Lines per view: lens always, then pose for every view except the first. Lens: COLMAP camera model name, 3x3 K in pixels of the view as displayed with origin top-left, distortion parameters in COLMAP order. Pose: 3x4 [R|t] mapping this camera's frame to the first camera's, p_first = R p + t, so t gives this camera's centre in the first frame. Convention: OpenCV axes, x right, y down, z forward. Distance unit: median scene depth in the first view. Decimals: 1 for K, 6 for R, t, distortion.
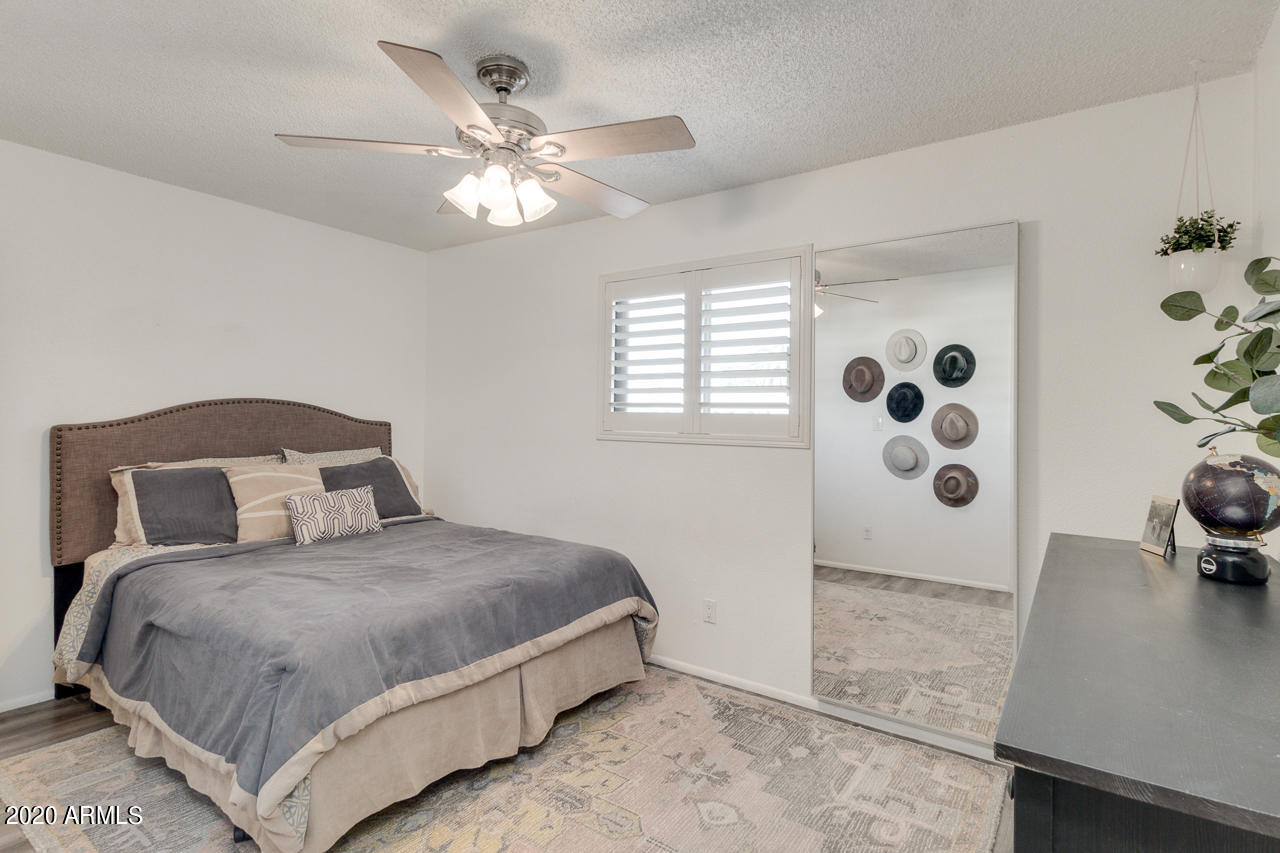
lens RADIAL K [[631.2, 0, 645.8], [0, 631.2, 420.5], [0, 0, 1]] dist [0.000511, -0.001622]
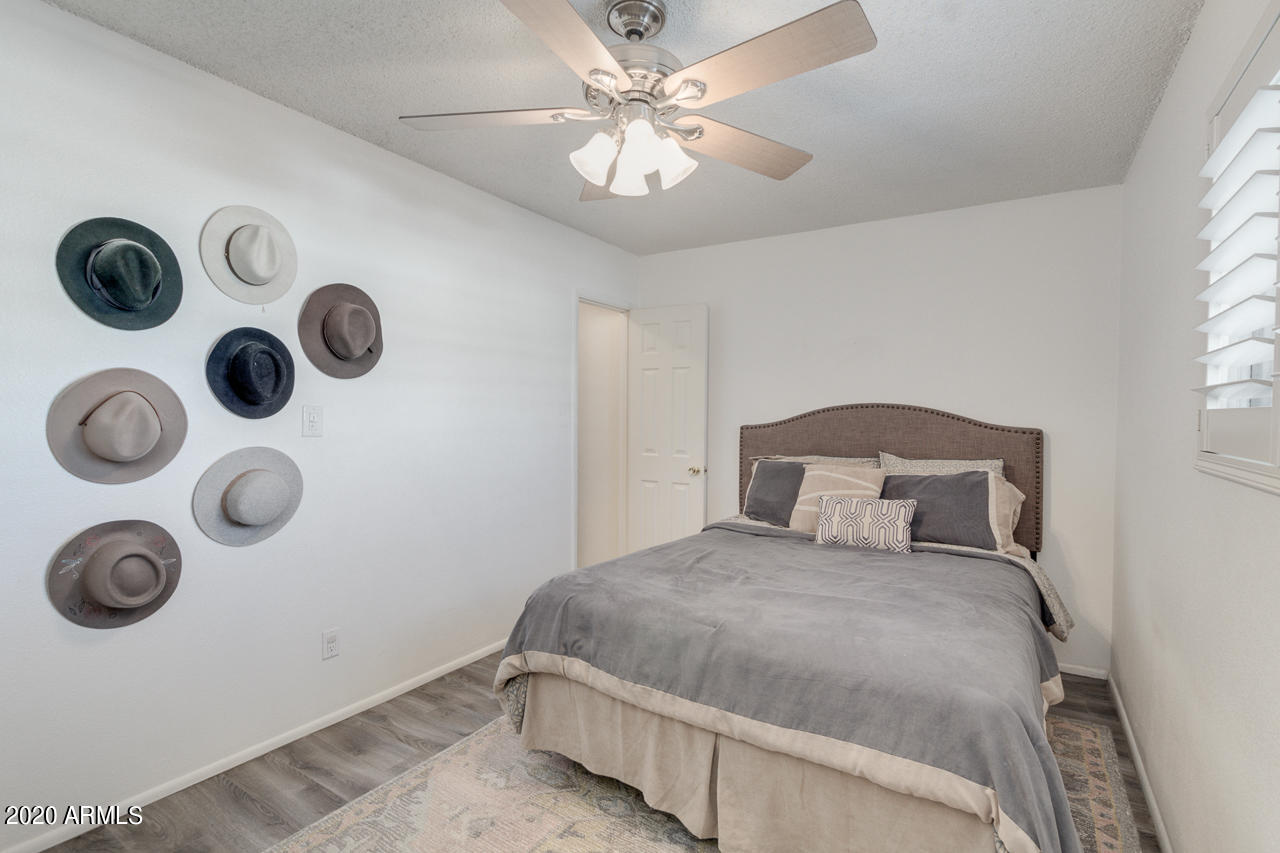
lens RADIAL K [[587.3, 0, 644.7], [0, 587.3, 422.2], [0, 0, 1]] dist [0.008974, -0.005867]
pose [[0.050562, -0.001297, -0.998720, 0.361567], [-0.020542, 0.999786, -0.002338, 0.006753], [0.998510, 0.020634, 0.050524, 0.607397]]
